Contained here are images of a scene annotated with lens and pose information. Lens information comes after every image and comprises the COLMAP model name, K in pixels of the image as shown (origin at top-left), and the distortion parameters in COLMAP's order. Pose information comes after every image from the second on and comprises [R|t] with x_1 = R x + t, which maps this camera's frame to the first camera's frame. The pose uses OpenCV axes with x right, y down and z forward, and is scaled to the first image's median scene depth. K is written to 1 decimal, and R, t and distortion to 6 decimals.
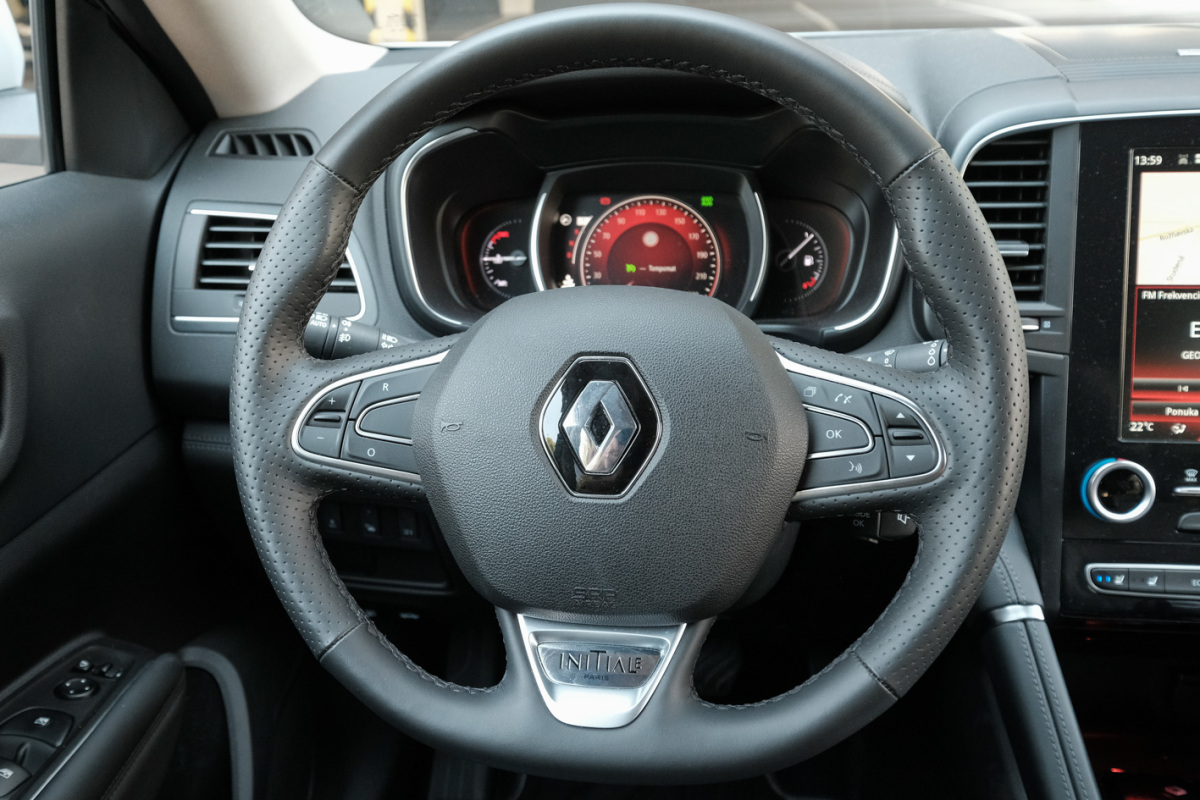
lens RADIAL K [[1045.4, 0, 569.9], [0, 1045.4, 404.3], [0, 0, 1]] dist [-0.006896, 0.020599]
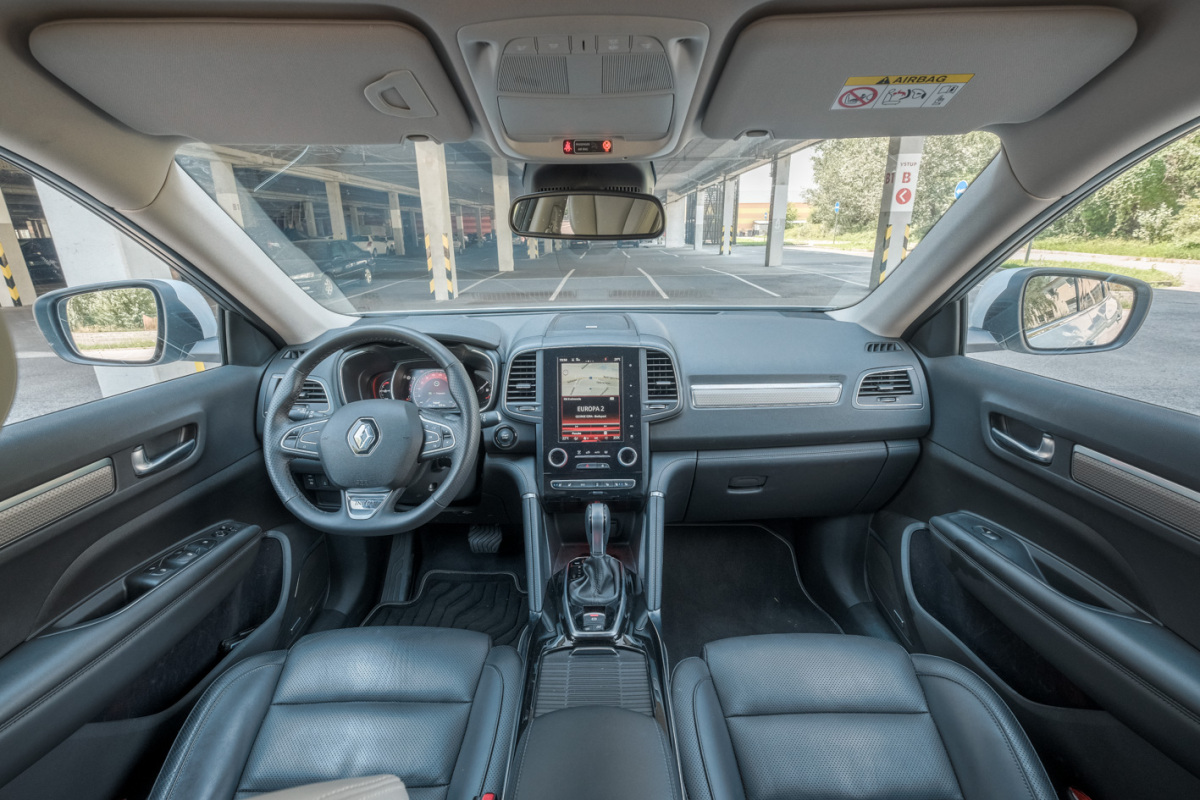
lens RADIAL K [[526.6, 0, 596.8], [0, 526.6, 396.4], [0, 0, 1]] dist [0.002792, 0.000464]
pose [[0.994218, -0.017234, 0.105993, 0.384024], [0.029734, 0.992626, -0.117512, 0.072727], [-0.103186, 0.119984, 0.987399, -0.560823]]
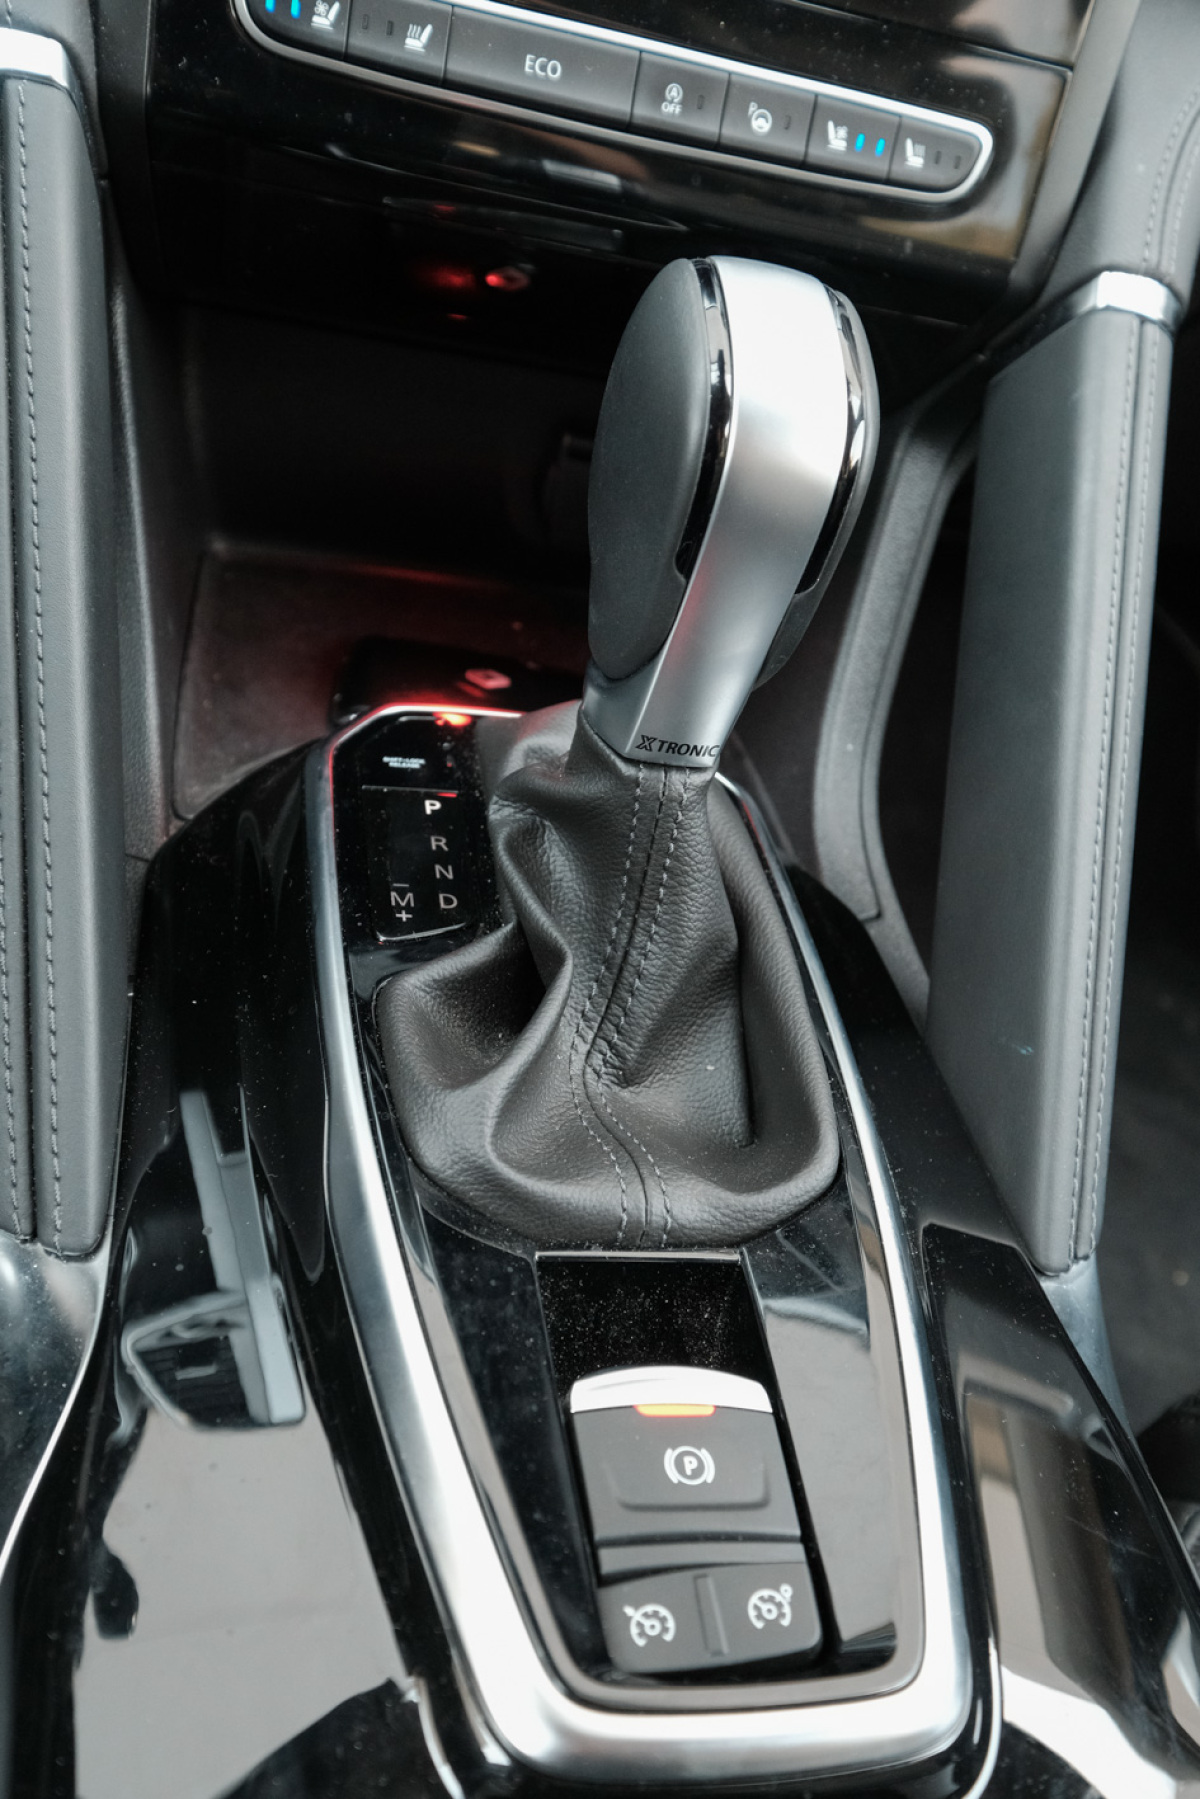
lens RADIAL K [[1587.5, 0, 596.3], [0, 1587.5, 895.3], [0, 0, 1]] dist [0.002101, 0.021547]
pose [[0.931158, 0.024079, 0.363819, 0.350142], [-0.168523, 0.913265, 0.370874, 0.180806], [-0.323333, -0.406654, 0.854452, 0.347080]]
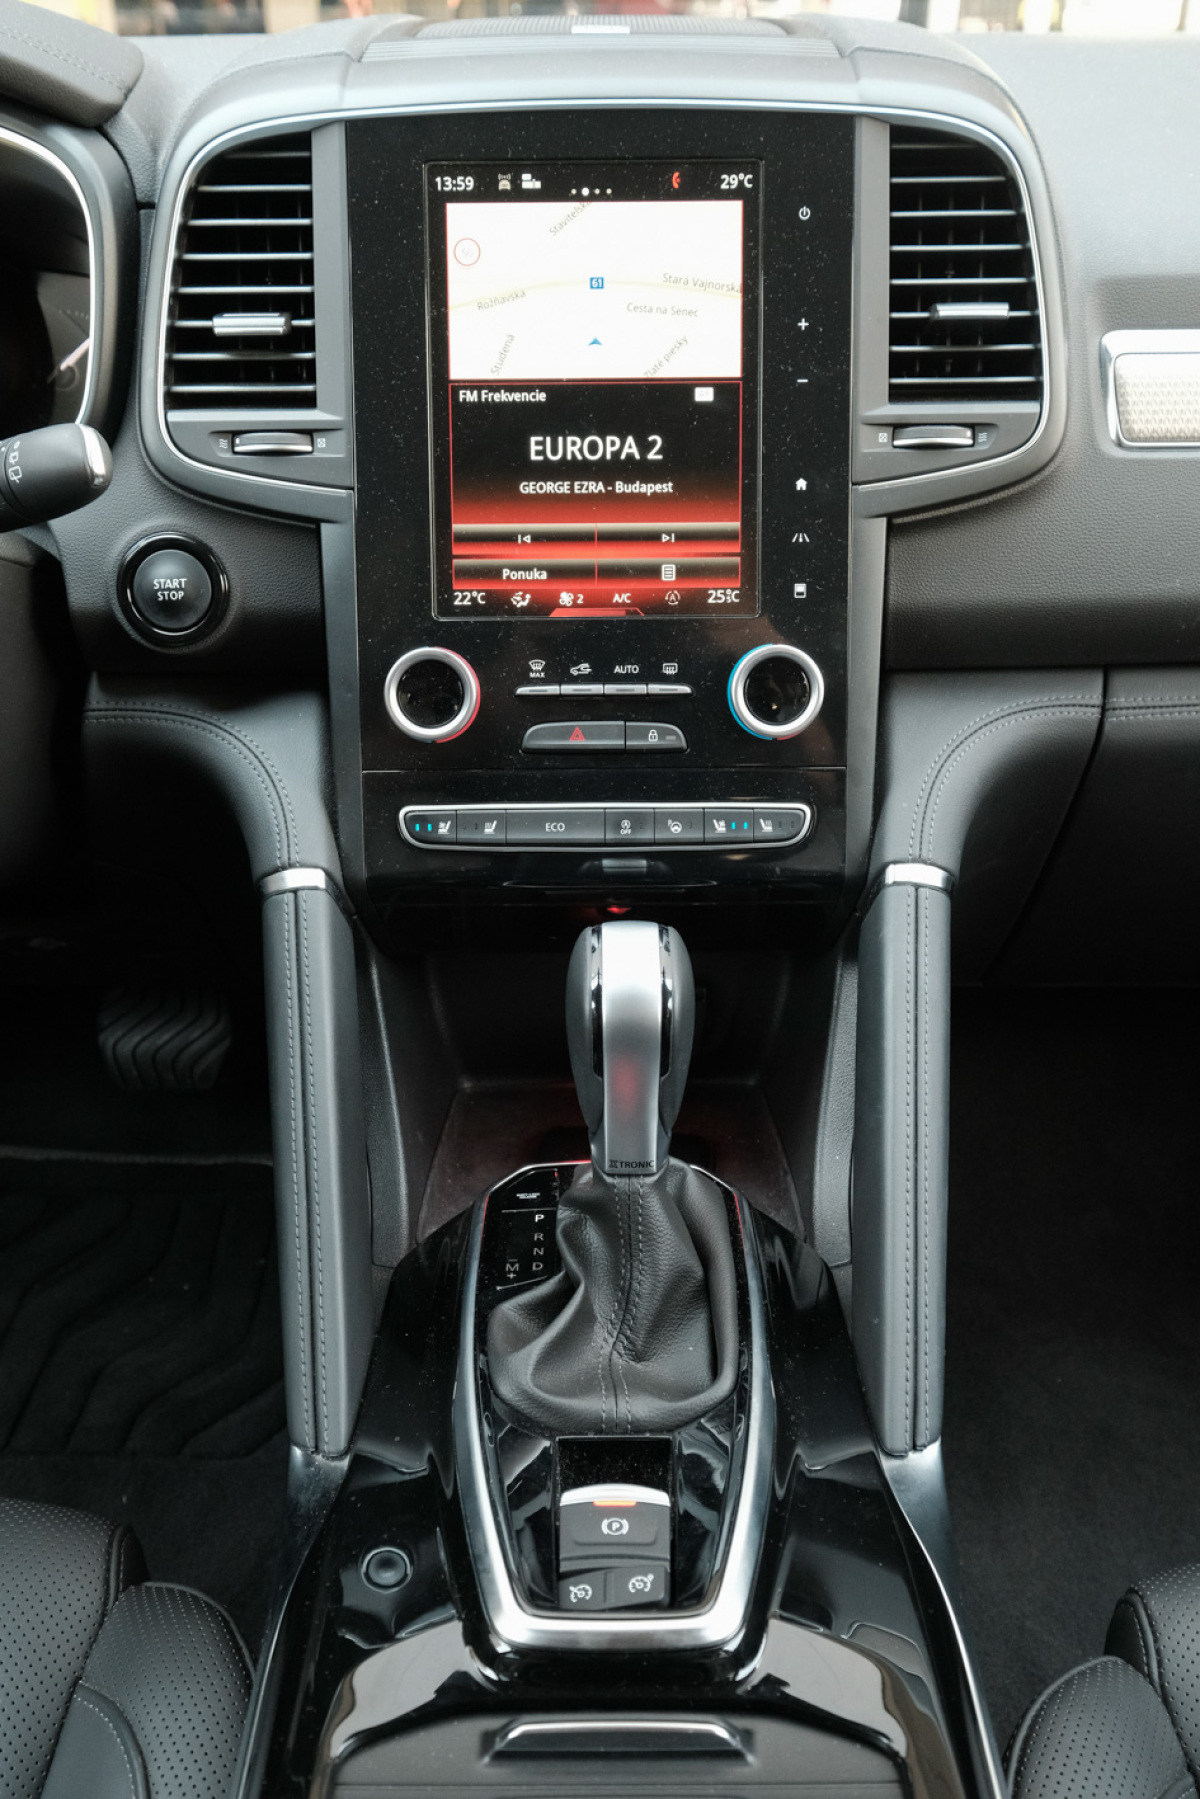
lens RADIAL K [[1587.5, 0, 592.0], [0, 1587.5, 887.3], [0, 0, 1]] dist [0.002101, 0.021547]
pose [[0.994763, -0.032182, 0.097007, 0.424819], [0.023437, 0.995668, 0.089979, 0.094784], [-0.099483, -0.087234, 0.991208, -0.027088]]
